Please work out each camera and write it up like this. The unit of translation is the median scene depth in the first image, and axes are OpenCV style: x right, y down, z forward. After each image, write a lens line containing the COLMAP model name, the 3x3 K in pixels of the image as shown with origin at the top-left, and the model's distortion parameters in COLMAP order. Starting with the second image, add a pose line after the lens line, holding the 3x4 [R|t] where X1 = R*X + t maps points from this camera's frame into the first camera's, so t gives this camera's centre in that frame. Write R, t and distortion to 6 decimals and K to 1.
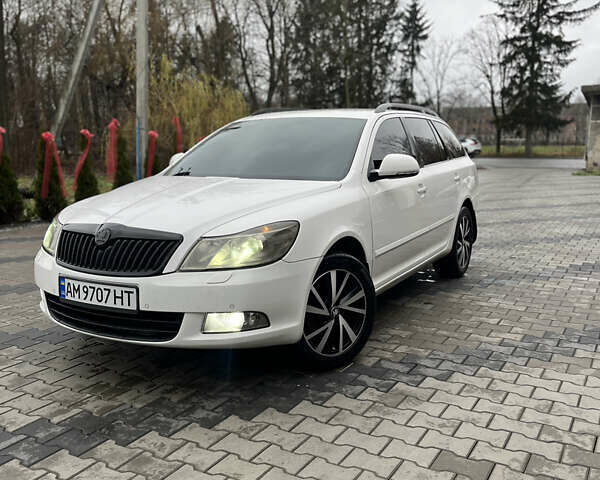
lens RADIAL K [[610.3, 0, 300.0], [0, 610.3, 240.0], [0, 0, 1]] dist [0.018553, -0.001216]
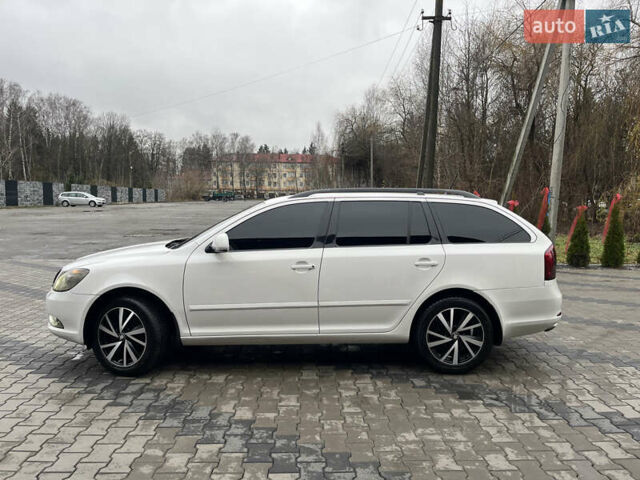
lens RADIAL K [[494.4, 0, 320.0], [0, 494.4, 240.0], [0, 0, 1]] dist [0.037721, 0.001225]
pose [[0.503751, 0.074126, -0.860662, 1.453237], [-0.140648, 0.990055, 0.002948, -0.203279], [0.852322, 0.119565, 0.509167, 0.846632]]
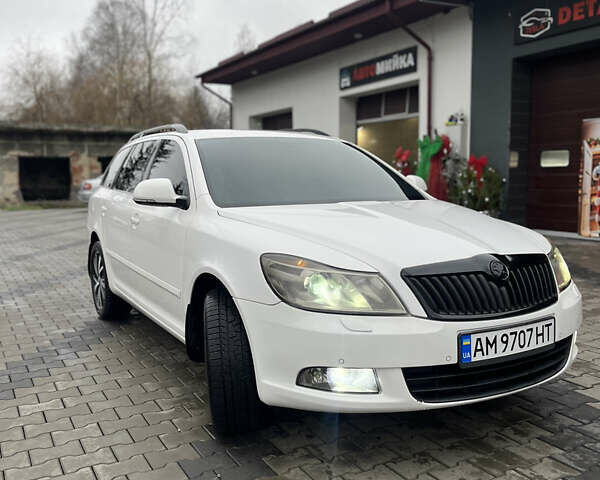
lens RADIAL K [[610.3, 0, 300.0], [0, 610.3, 240.0], [0, 0, 1]] dist [0.018553, -0.001216]
pose [[0.524381, -0.096825, 0.845961, -1.134735], [0.142093, 0.989533, 0.025180, -0.101786], [-0.839544, 0.107001, 0.532651, 0.779476]]
